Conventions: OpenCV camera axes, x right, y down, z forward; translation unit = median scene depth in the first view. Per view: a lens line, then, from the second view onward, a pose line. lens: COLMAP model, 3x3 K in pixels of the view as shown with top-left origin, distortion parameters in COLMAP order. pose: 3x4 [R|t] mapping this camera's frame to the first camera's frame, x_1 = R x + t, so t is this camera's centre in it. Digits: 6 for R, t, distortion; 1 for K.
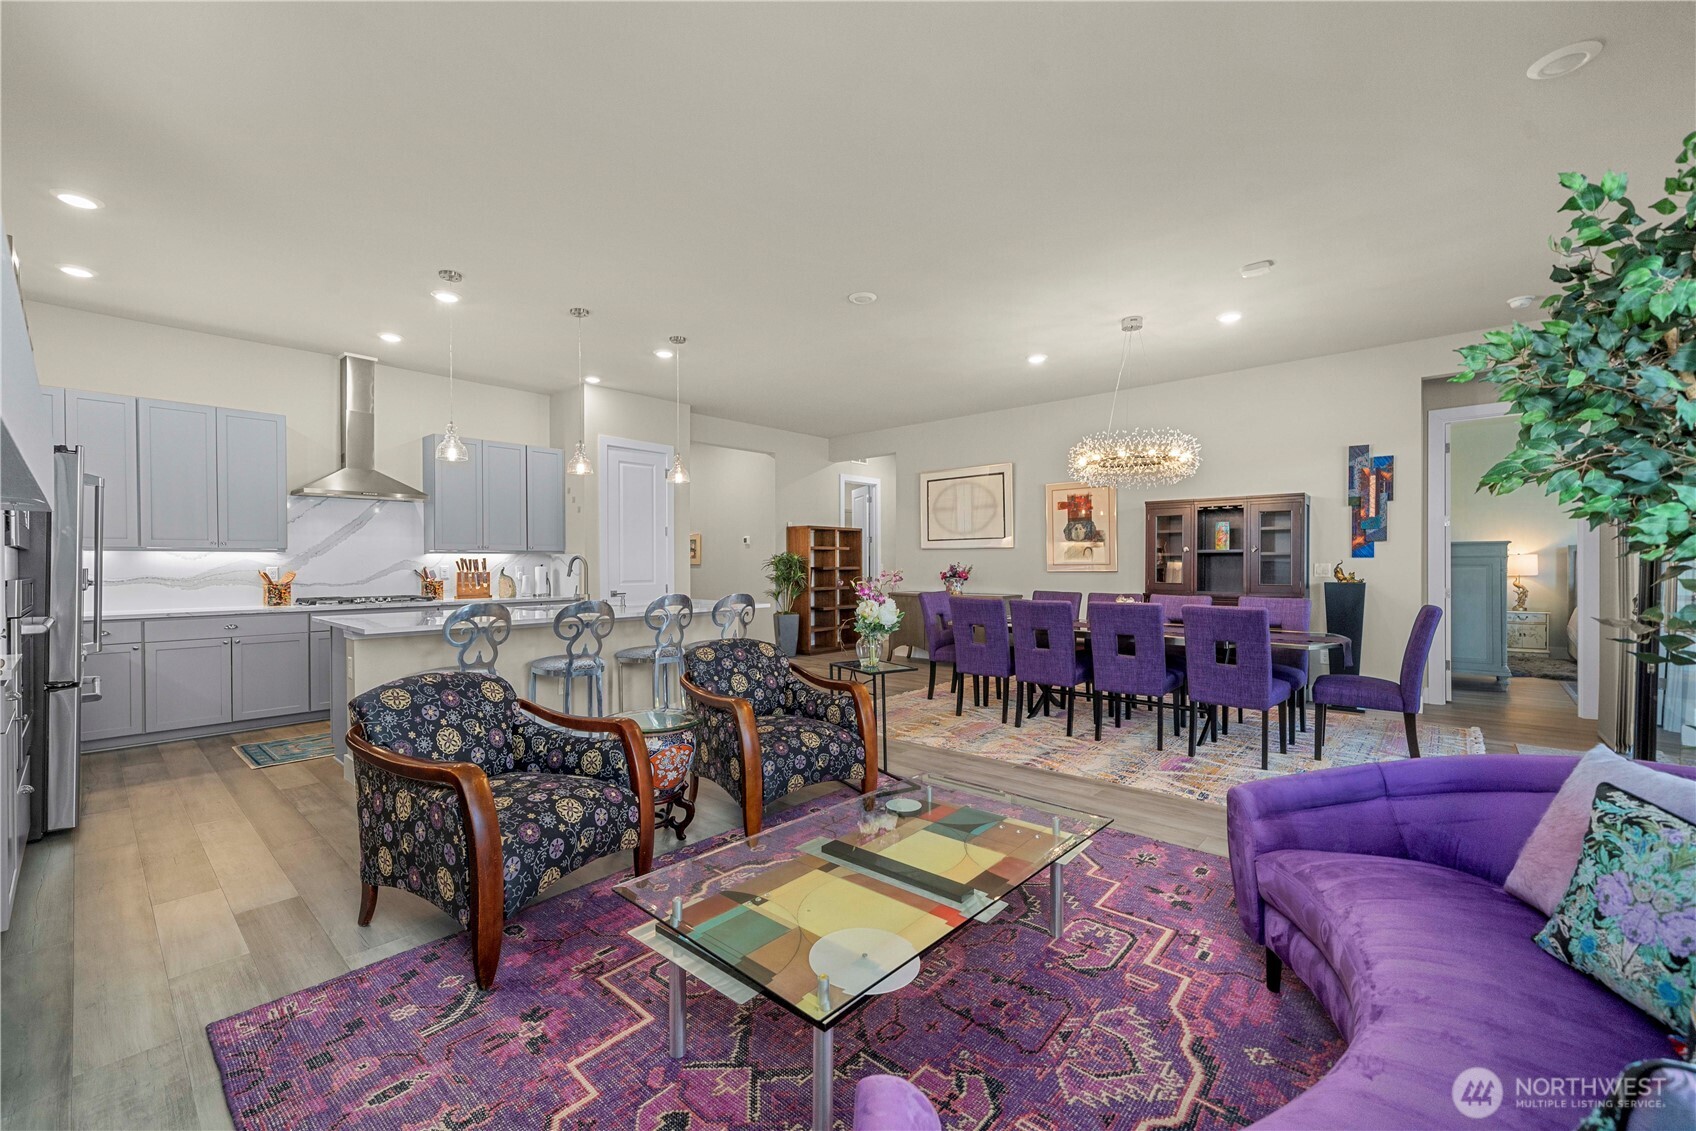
lens RADIAL K [[681.5, 0, 838.4], [0, 681.5, 564.9], [0, 0, 1]] dist [-0.001035, -0.000001]
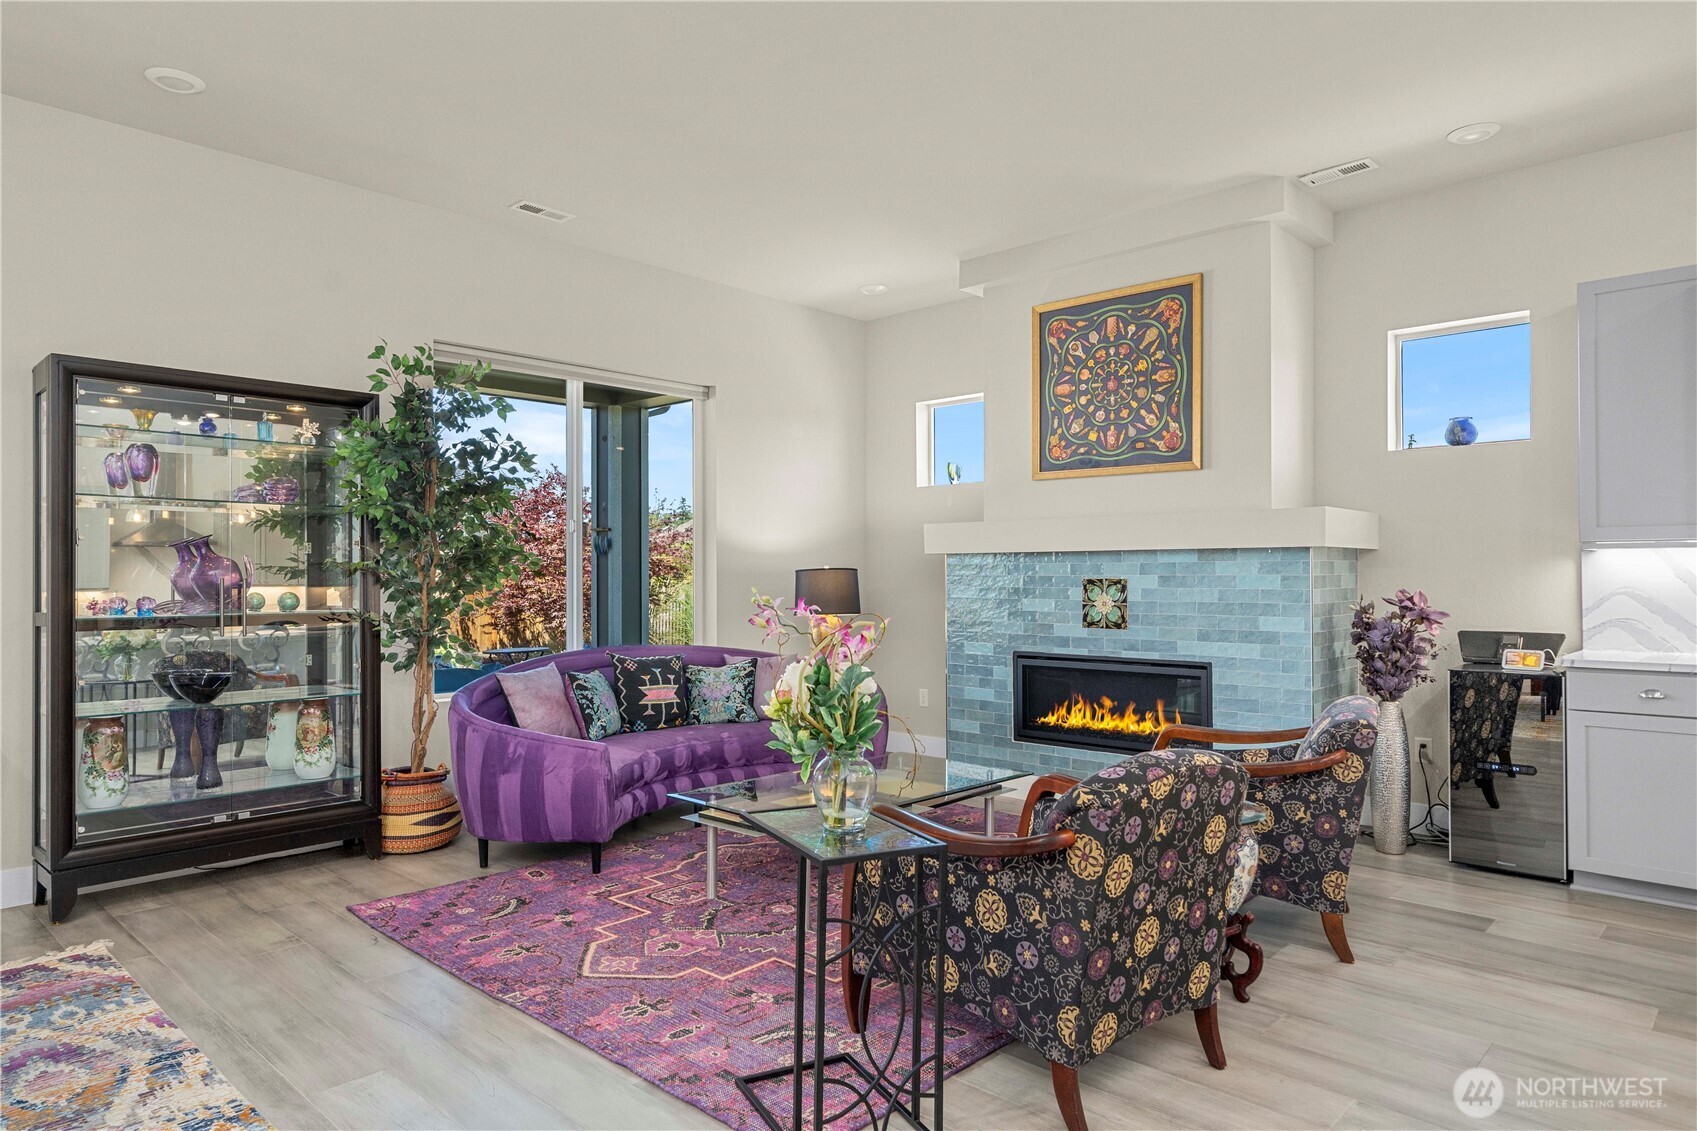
lens RADIAL K [[1028.9, 0, 831.3], [0, 1028.9, 570.1], [0, 0, 1]] dist [0.000997, 0.000439]
pose [[-0.999448, 0.005042, 0.032833, 0.020469], [0.004974, 0.999985, -0.002155, -0.003482], [-0.032843, -0.001991, -0.999459, 0.987772]]
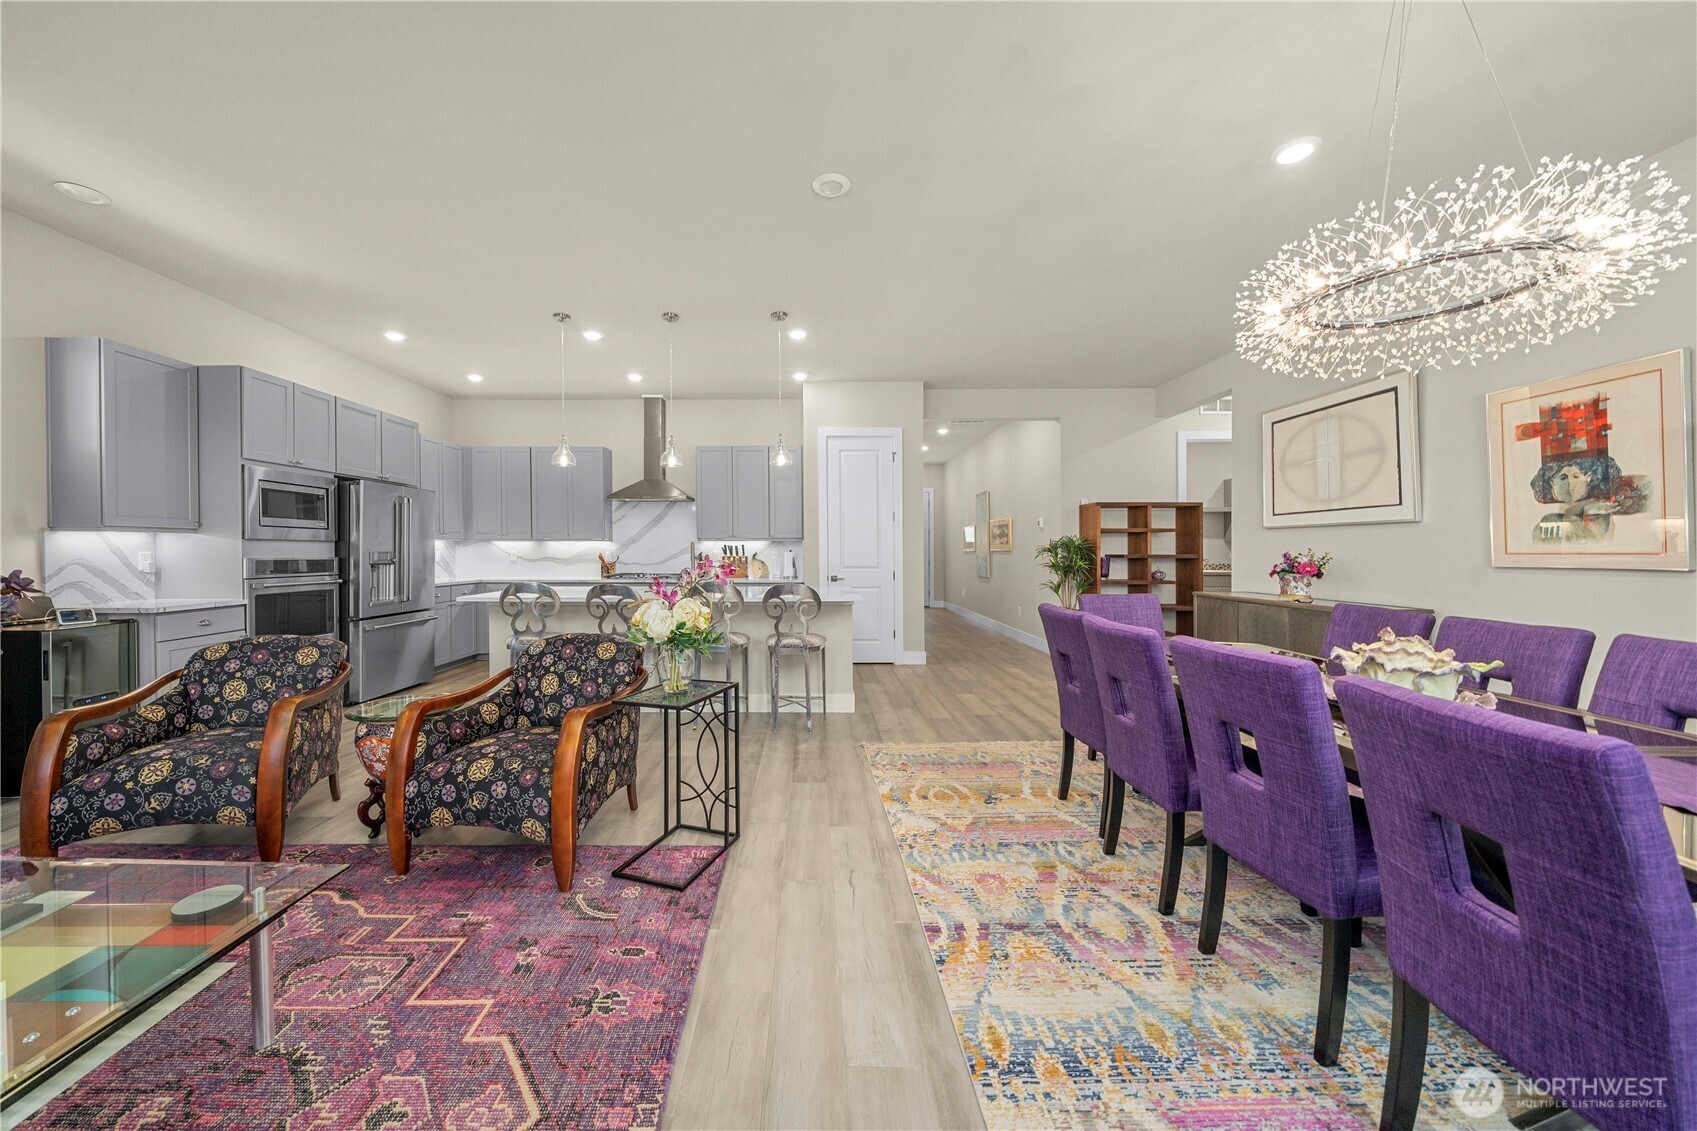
lens RADIAL K [[603.8, 0, 808.7], [0, 603.8, 548.1], [0, 0, 1]] dist [-0.002945, -0.000005]
pose [[0.665600, 0.000587, -0.746309, 0.377861], [-0.003229, 0.999993, -0.002094, -0.002013], [0.746302, 0.003804, 0.665597, 0.412363]]
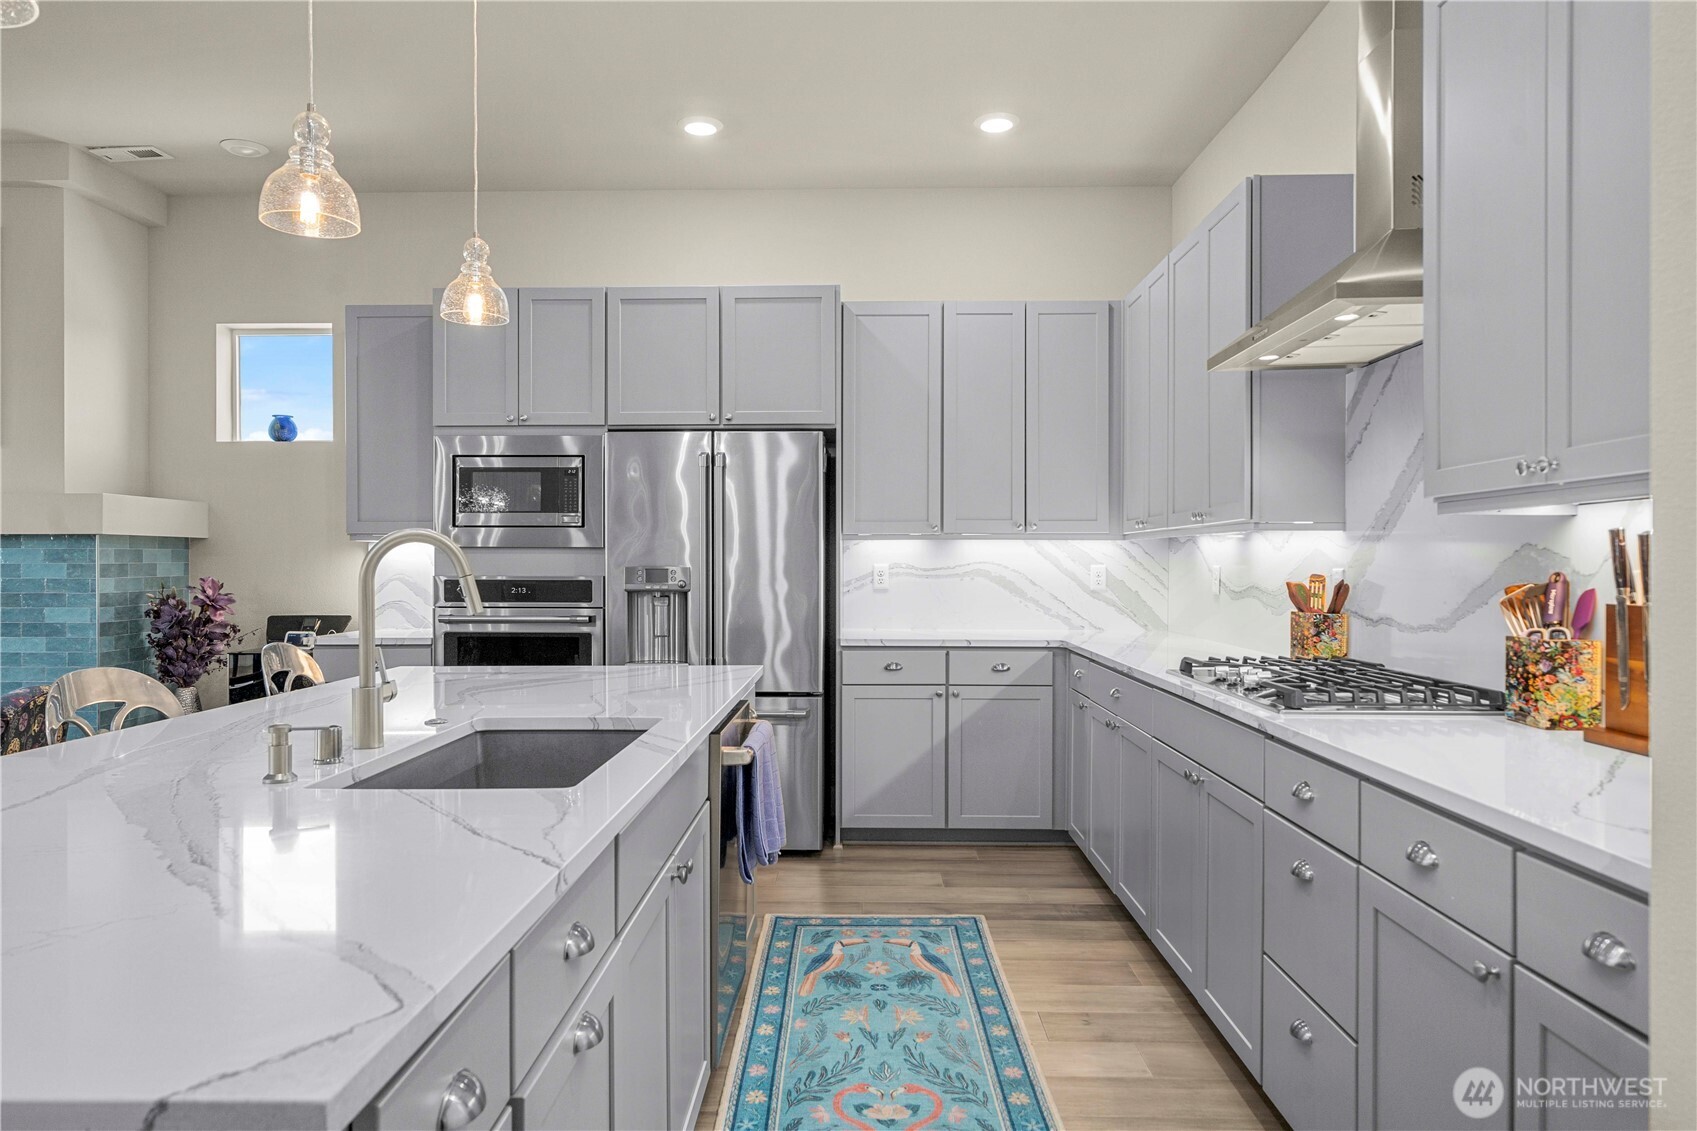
lens RADIAL K [[1100.5, 0, 843.8], [0, 1100.5, 568.7], [0, 0, 1]] dist [0.005164, 0.001791]
pose [[-0.760333, 0.007310, -0.649492, -0.197374], [0.001704, 0.999956, 0.009260, -0.002361], [0.649531, 0.005934, -0.760312, 1.161384]]
